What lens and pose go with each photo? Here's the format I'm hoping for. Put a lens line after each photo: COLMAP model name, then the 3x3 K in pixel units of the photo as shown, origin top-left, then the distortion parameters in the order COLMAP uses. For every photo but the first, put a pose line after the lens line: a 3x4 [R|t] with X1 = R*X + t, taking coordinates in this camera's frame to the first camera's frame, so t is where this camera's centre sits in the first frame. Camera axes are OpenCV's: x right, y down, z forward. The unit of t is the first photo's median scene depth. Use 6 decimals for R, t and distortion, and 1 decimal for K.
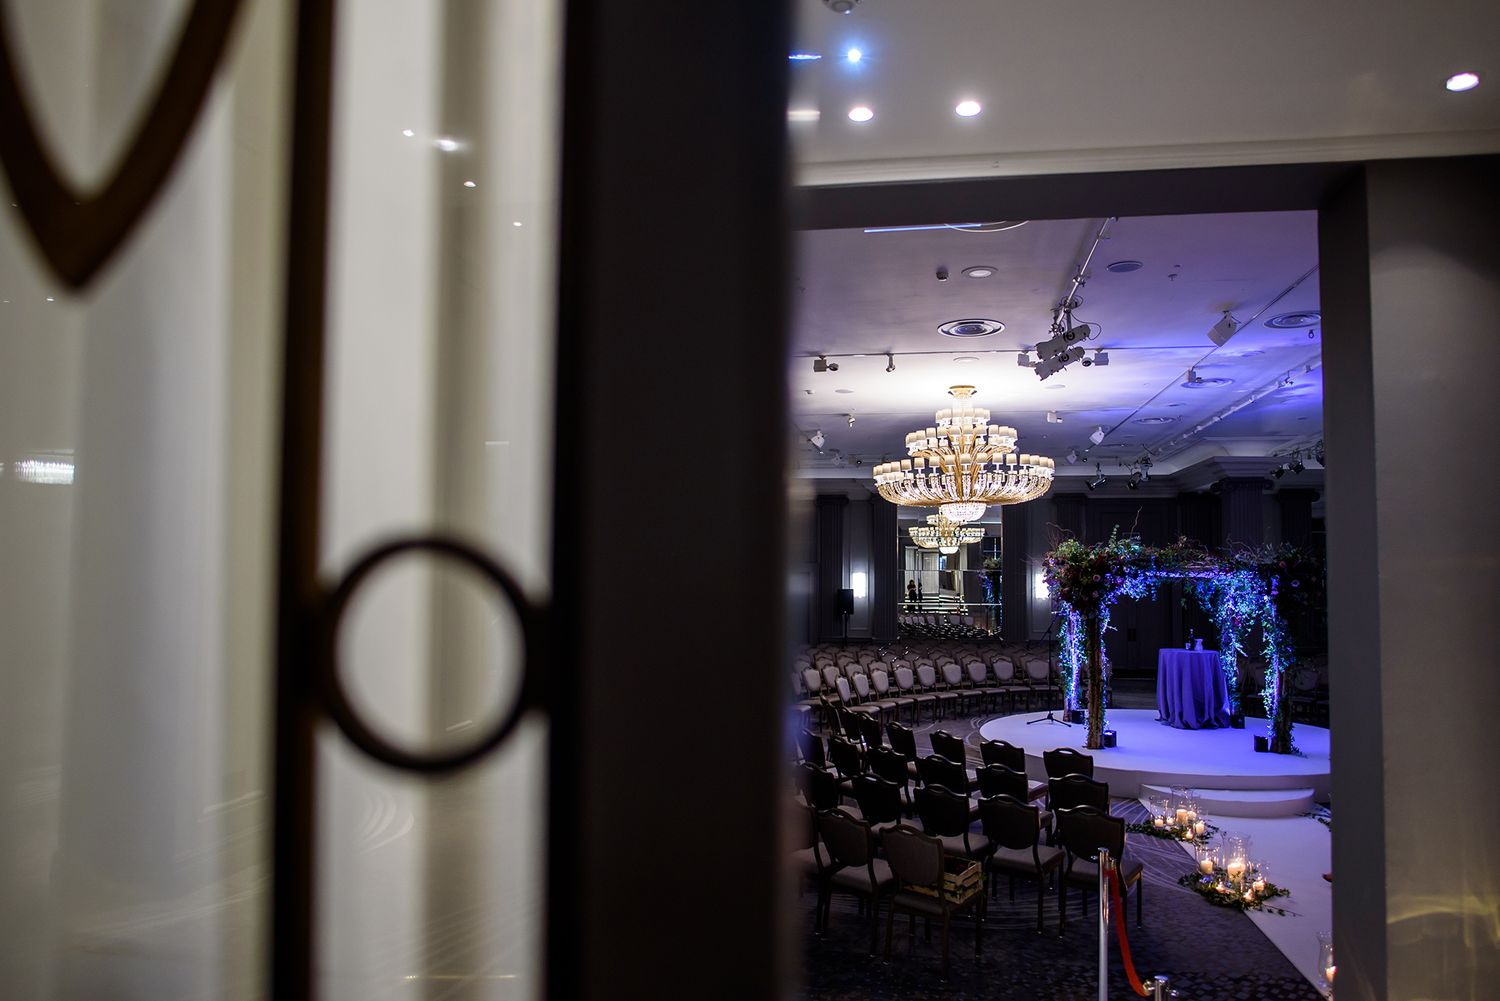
lens RADIAL K [[939.5, 0, 802.1], [0, 939.5, 523.2], [0, 0, 1]] dist [-0.037262, 0.023868]
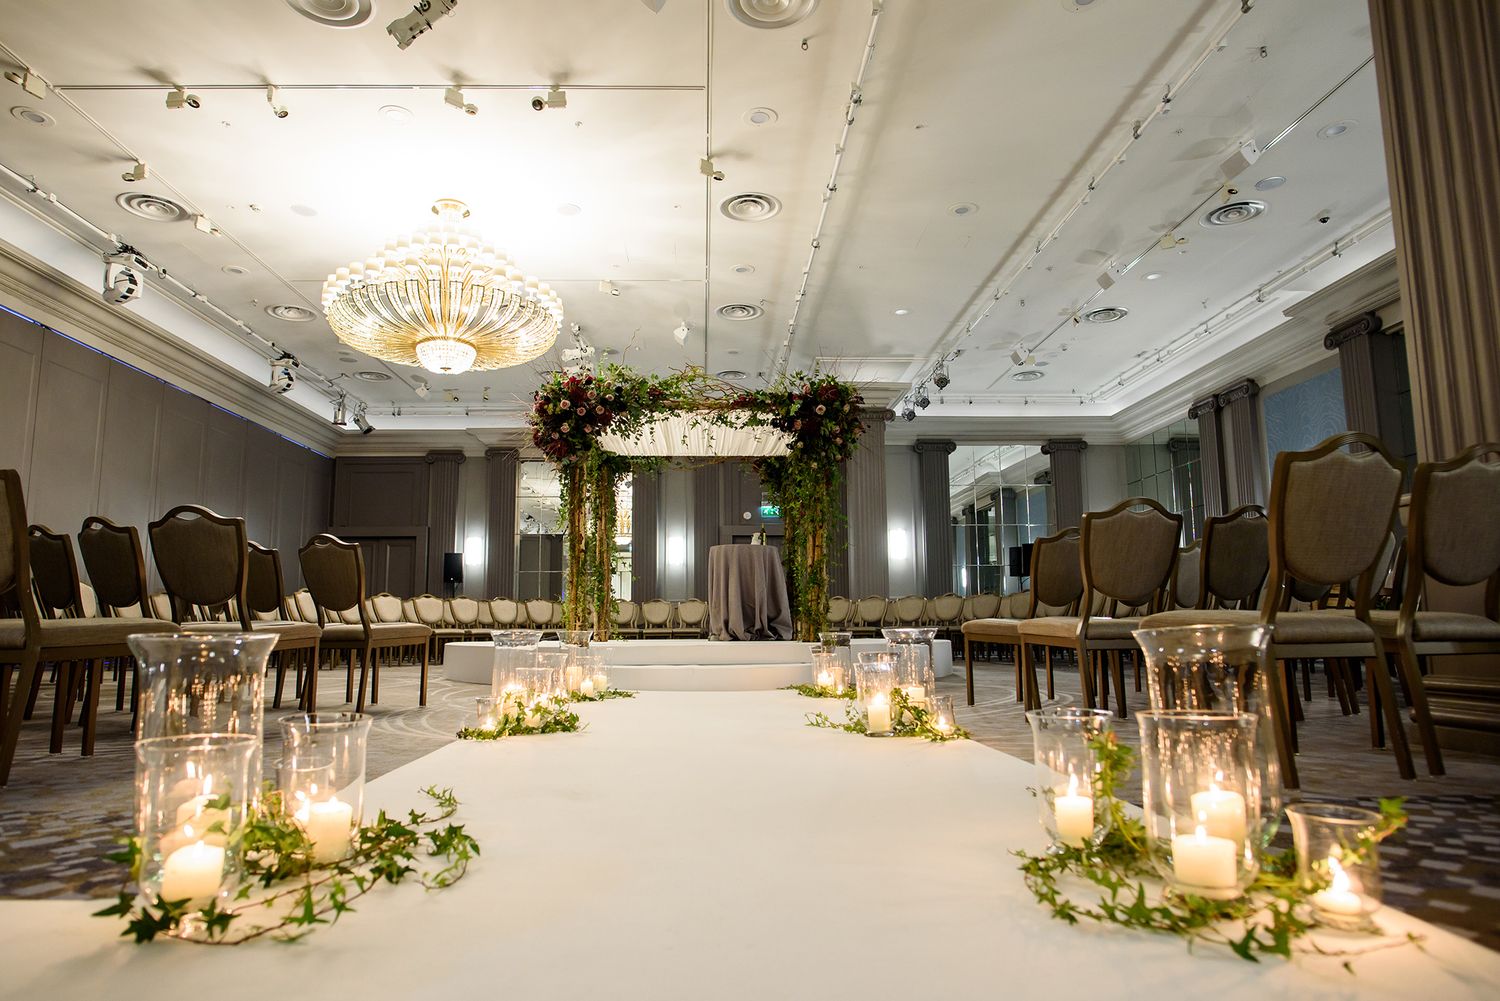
lens RADIAL K [[873.1, 0, 727.1], [0, 873.1, 523.0], [0, 0, 1]] dist [-0.041169, 0.016678]
pose [[0.986626, 0.009645, 0.162715, 0.309086], [0.002324, 0.997314, -0.073205, 0.189528], [-0.162984, 0.072604, 0.983954, 0.291315]]
